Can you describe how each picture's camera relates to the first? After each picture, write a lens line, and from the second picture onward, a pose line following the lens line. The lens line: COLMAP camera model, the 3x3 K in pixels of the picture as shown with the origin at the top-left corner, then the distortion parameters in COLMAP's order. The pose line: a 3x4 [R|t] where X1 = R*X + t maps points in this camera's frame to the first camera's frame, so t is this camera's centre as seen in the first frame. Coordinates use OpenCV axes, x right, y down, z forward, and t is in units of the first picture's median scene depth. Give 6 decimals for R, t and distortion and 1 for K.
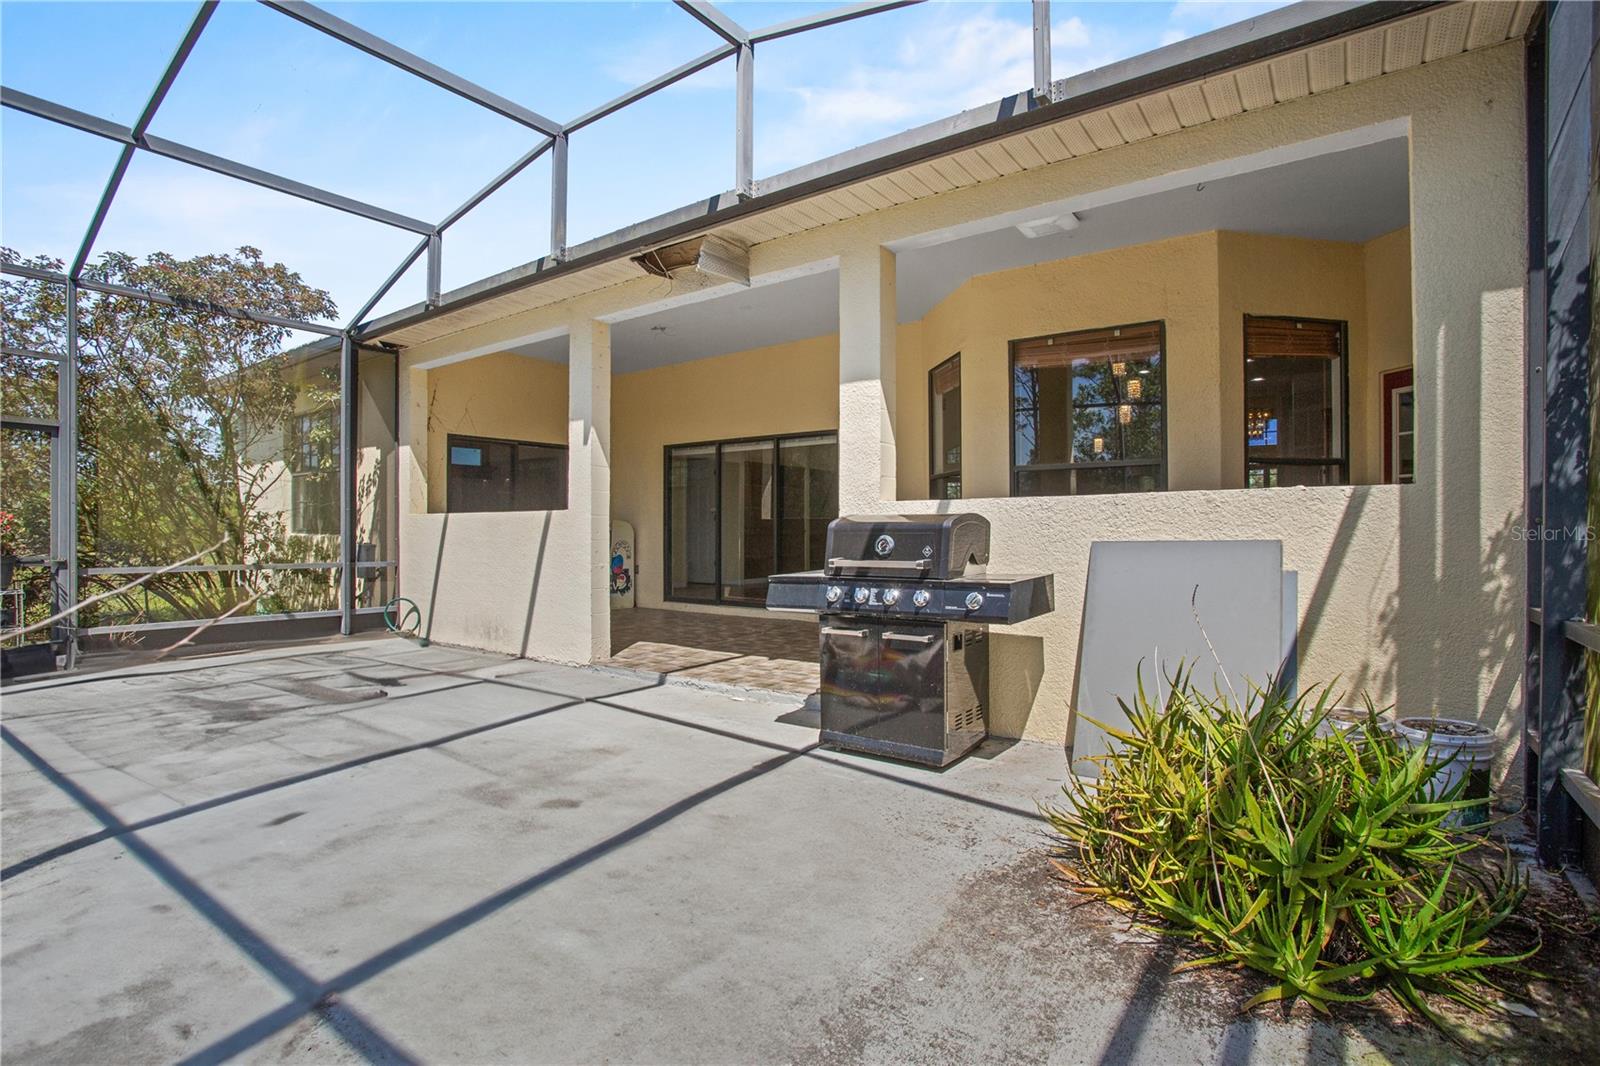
lens RADIAL K [[757.3, 0, 800.0], [0, 757.3, 532.7], [0, 0, 1]] dist [0.004265, -0.000317]
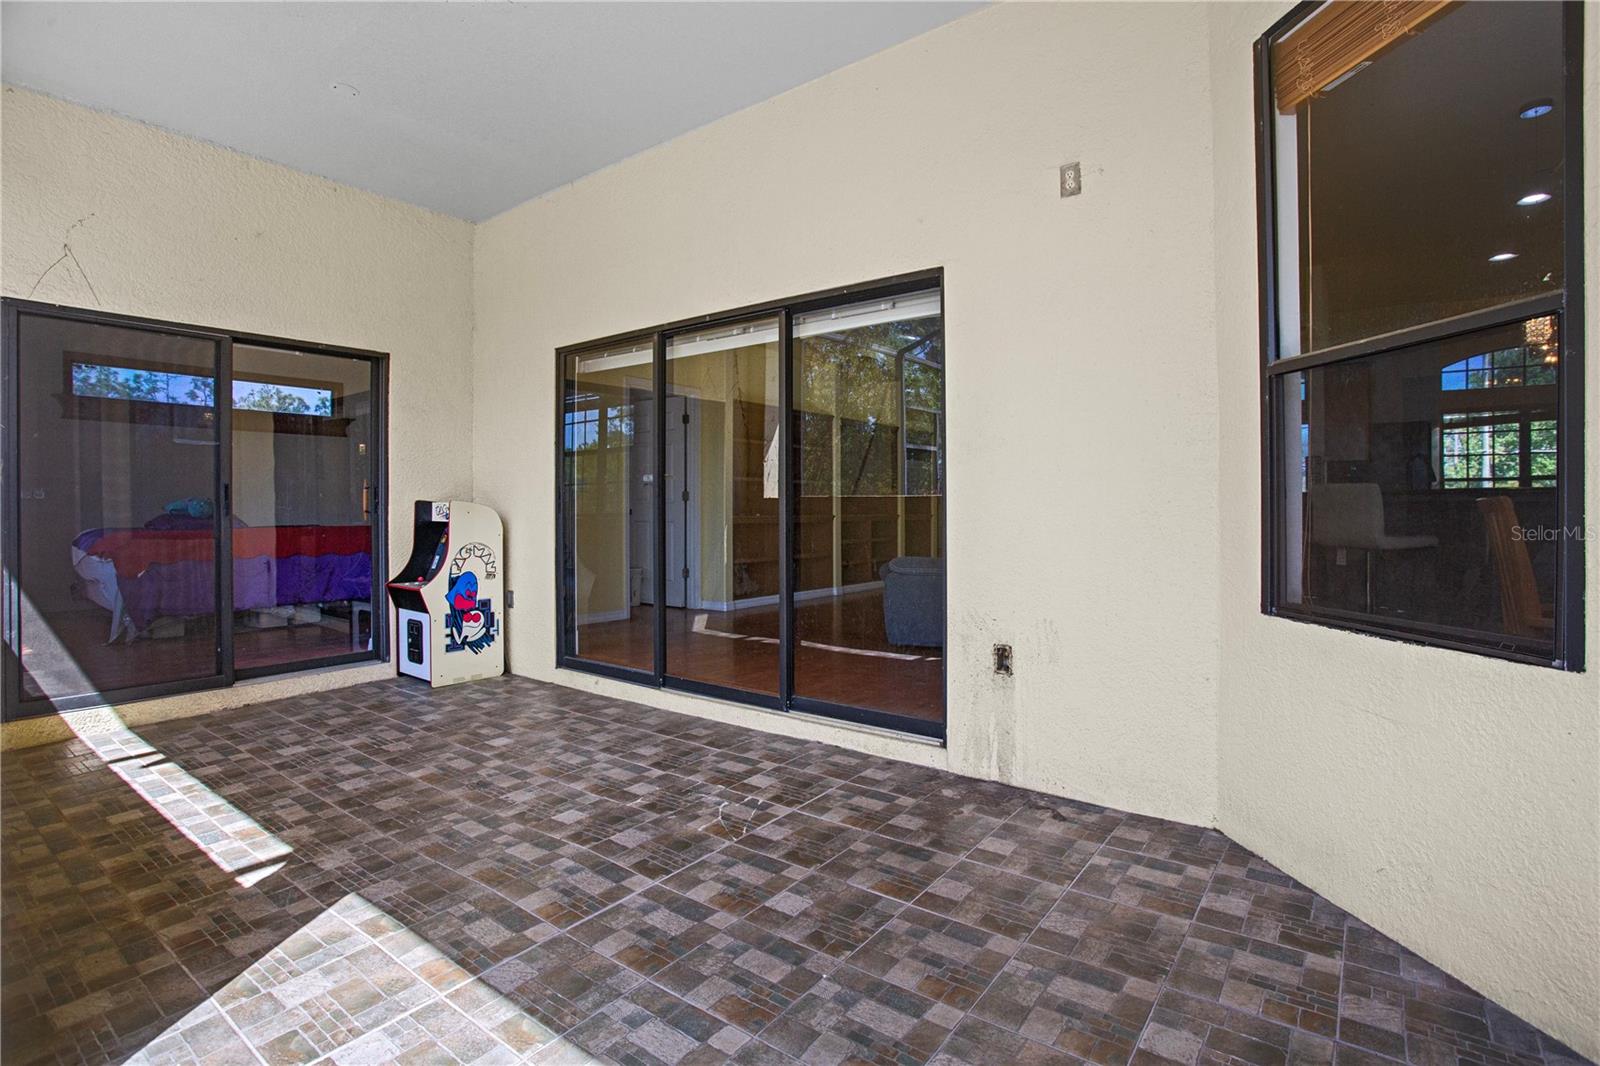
lens RADIAL K [[757.3, 0, 796.4], [0, 757.3, 517.9], [0, 0, 1]] dist [0.004265, -0.000317]
pose [[0.999775, -0.001562, -0.021168, -0.014477], [0.001801, 0.999935, 0.011277, -0.010959], [0.021149, -0.011312, 0.999712, 0.504491]]
